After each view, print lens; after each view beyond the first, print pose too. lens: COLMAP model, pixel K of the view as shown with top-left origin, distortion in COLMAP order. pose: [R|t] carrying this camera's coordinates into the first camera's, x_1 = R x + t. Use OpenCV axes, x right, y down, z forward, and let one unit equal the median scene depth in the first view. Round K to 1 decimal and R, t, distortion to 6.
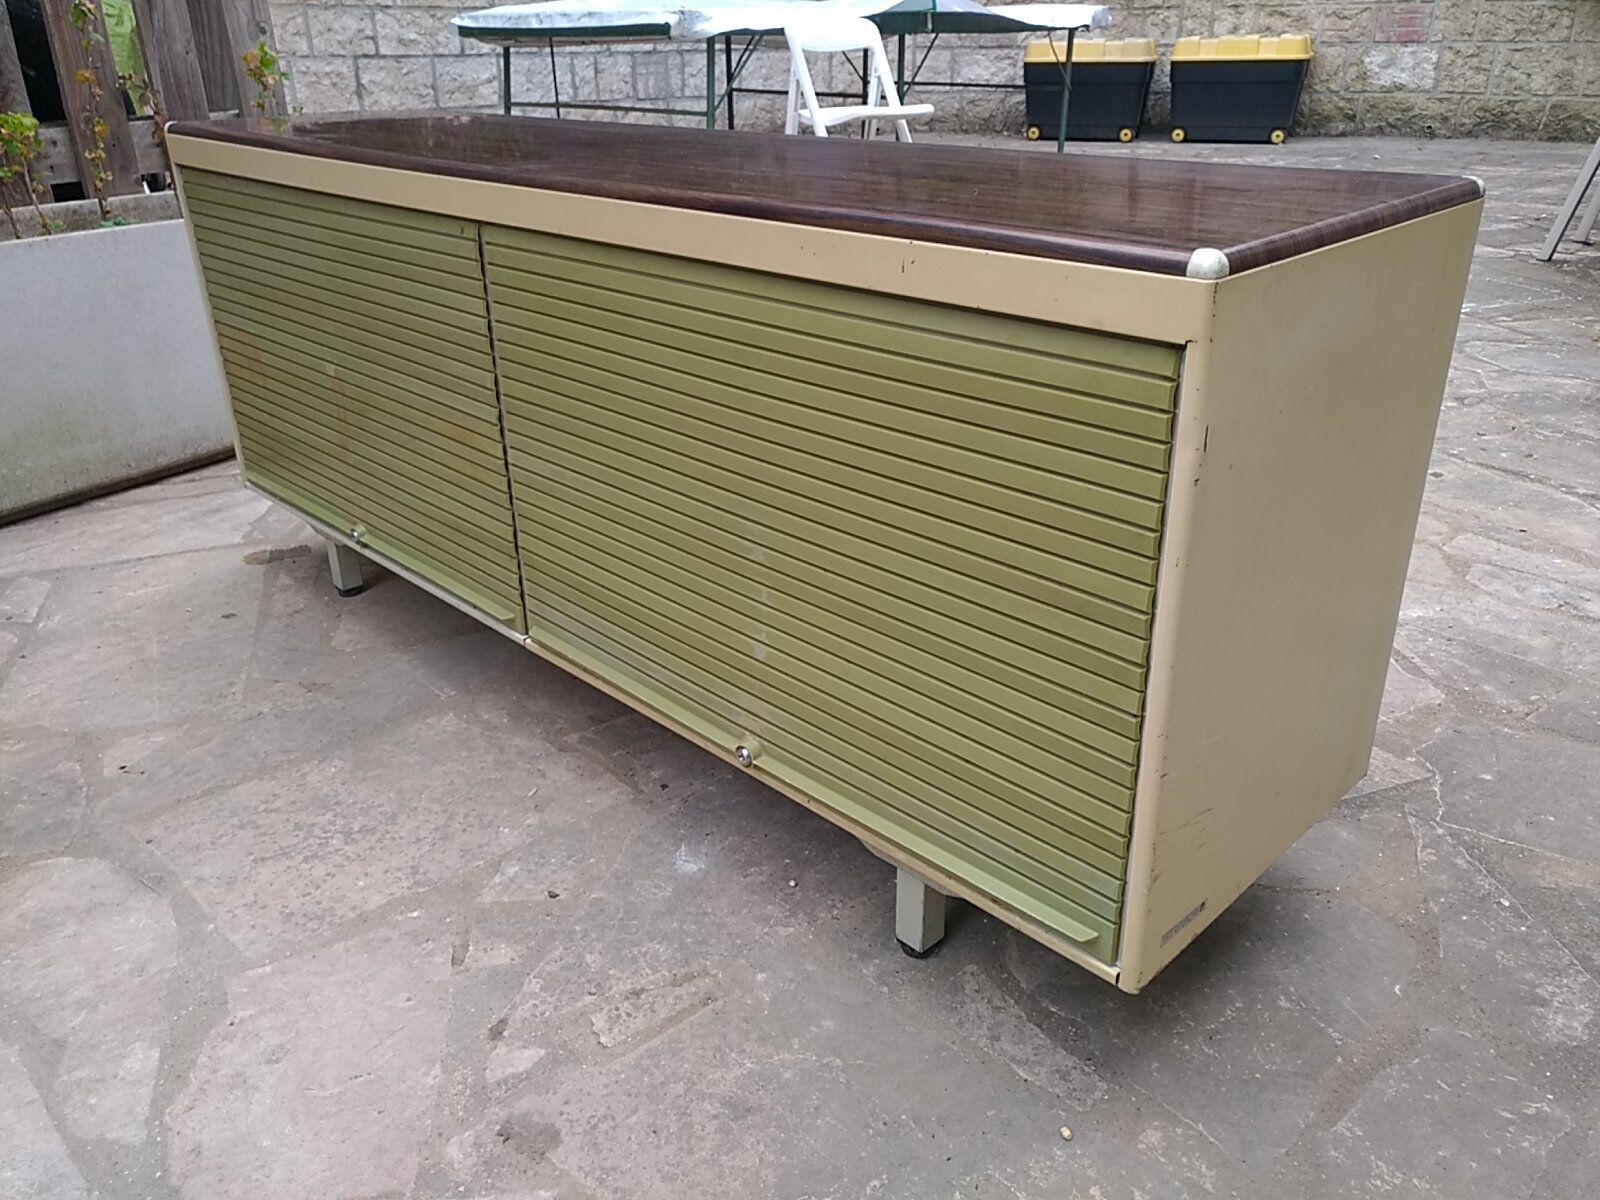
lens RADIAL K [[1224.7, 0, 800.0], [0, 1224.7, 600.0], [0, 0, 1]] dist [0.074327, -0.072156]
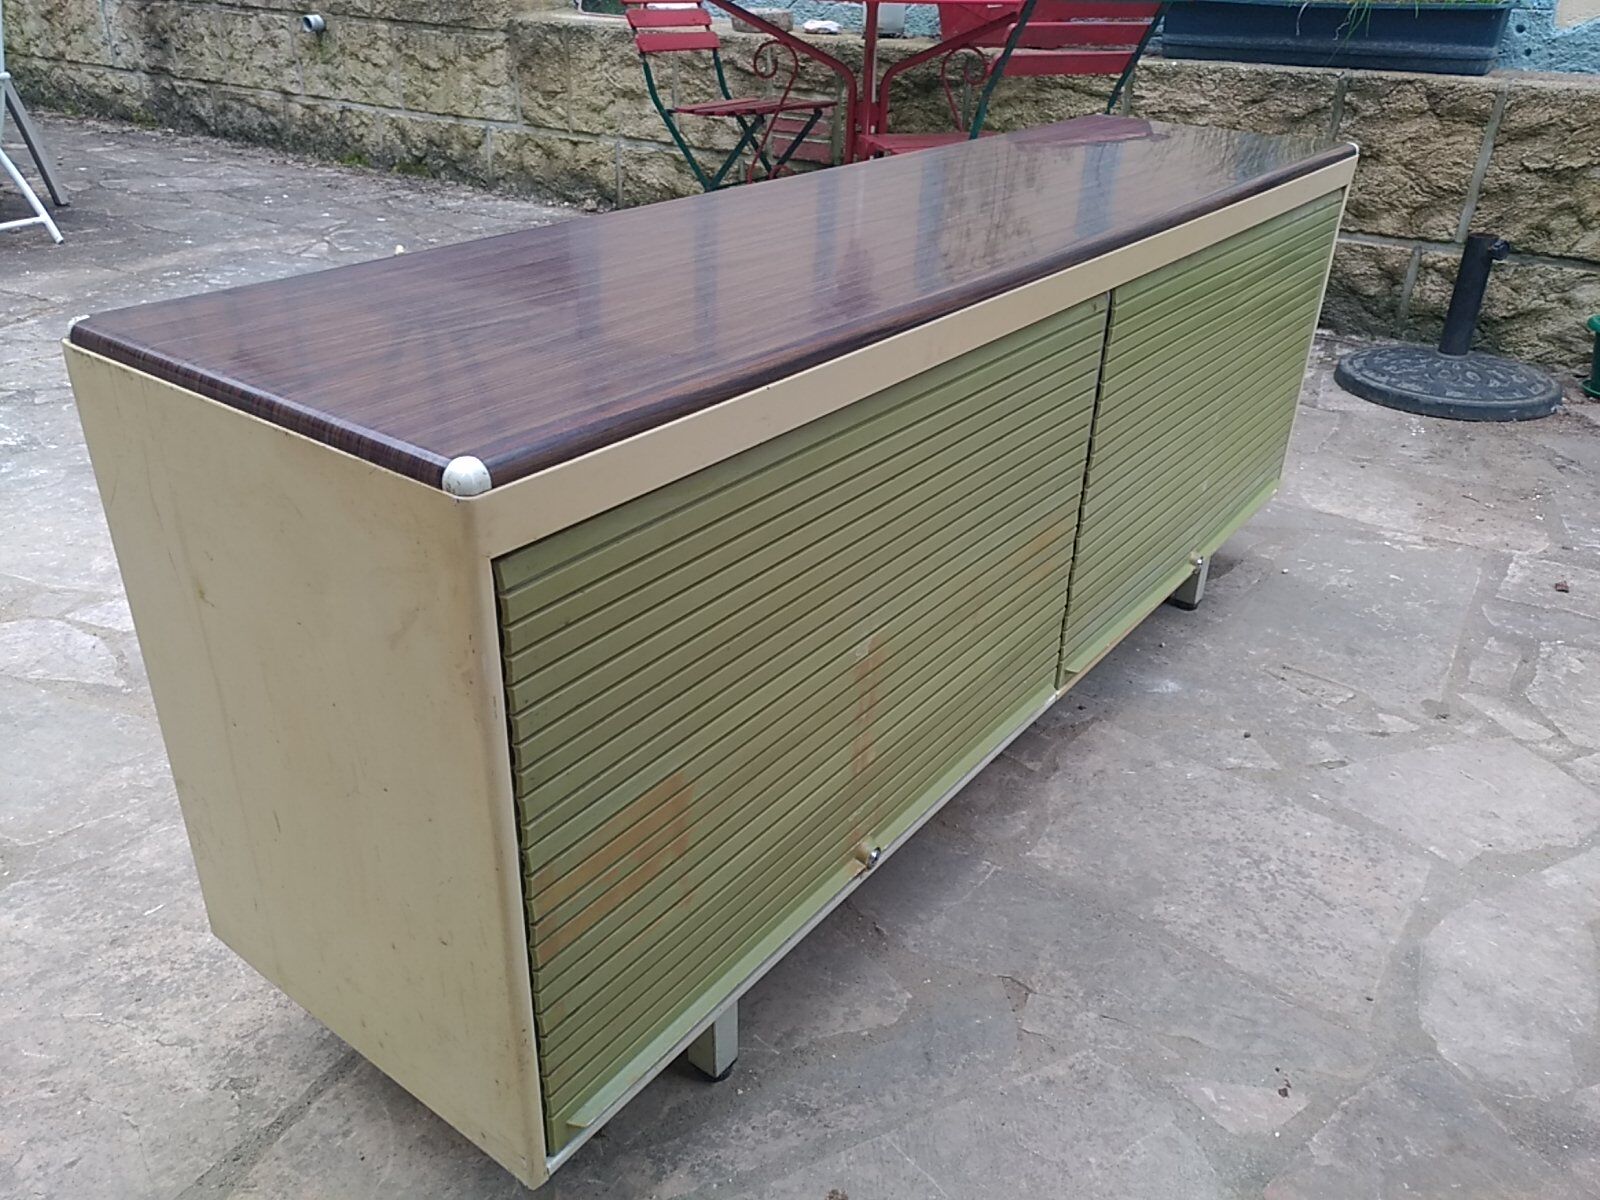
lens RADIAL K [[1224.7, 0, 800.0], [0, 1224.7, 600.0], [0, 0, 1]] dist [0.074327, -0.072156]
pose [[-0.151802, -0.458938, 0.875404, -0.267445], [0.395810, 0.783328, 0.479304, -0.152604], [-0.905699, 0.419253, 0.062742, 0.284104]]
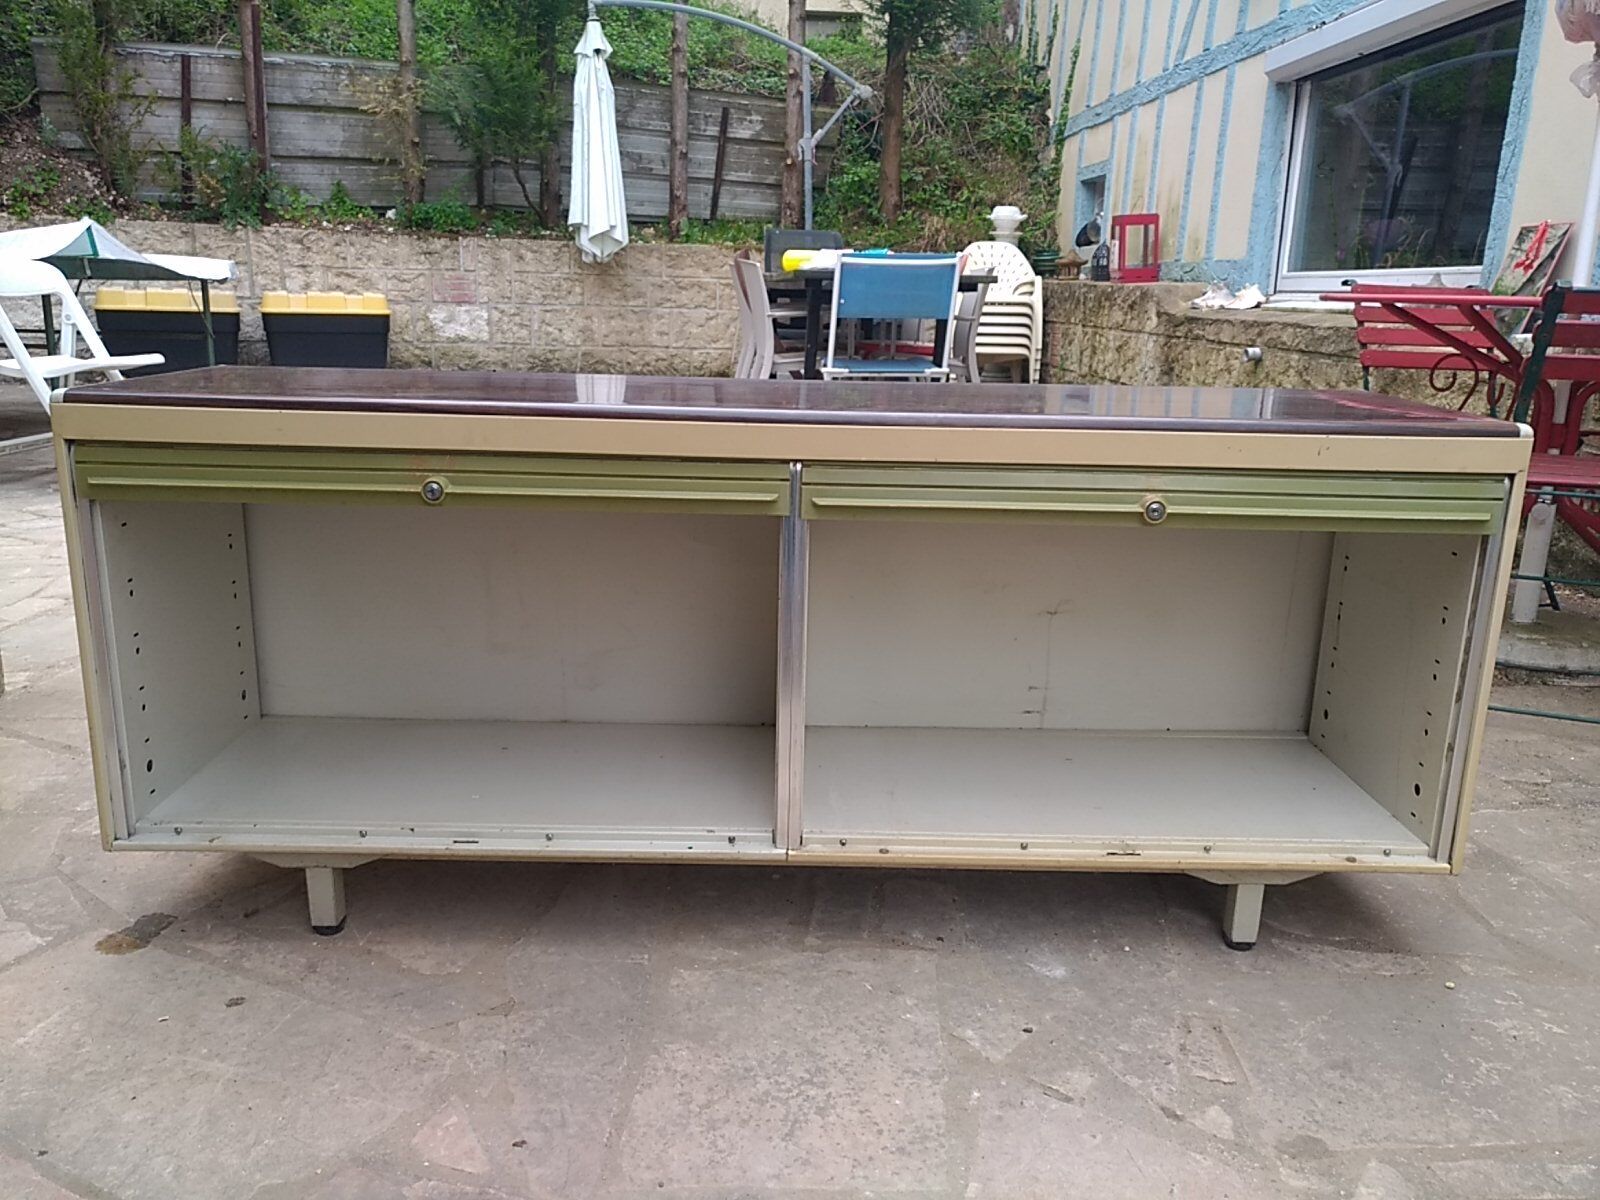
lens RADIAL K [[1231.2, 0, 800.0], [0, 1231.2, 600.0], [0, 0, 1]] dist [0.027362, -0.000510]
pose [[0.694341, -0.150512, 0.703731, -0.235612], [0.274568, 0.959319, -0.065728, -0.025727], [-0.665209, 0.238860, 0.707420, 0.056727]]
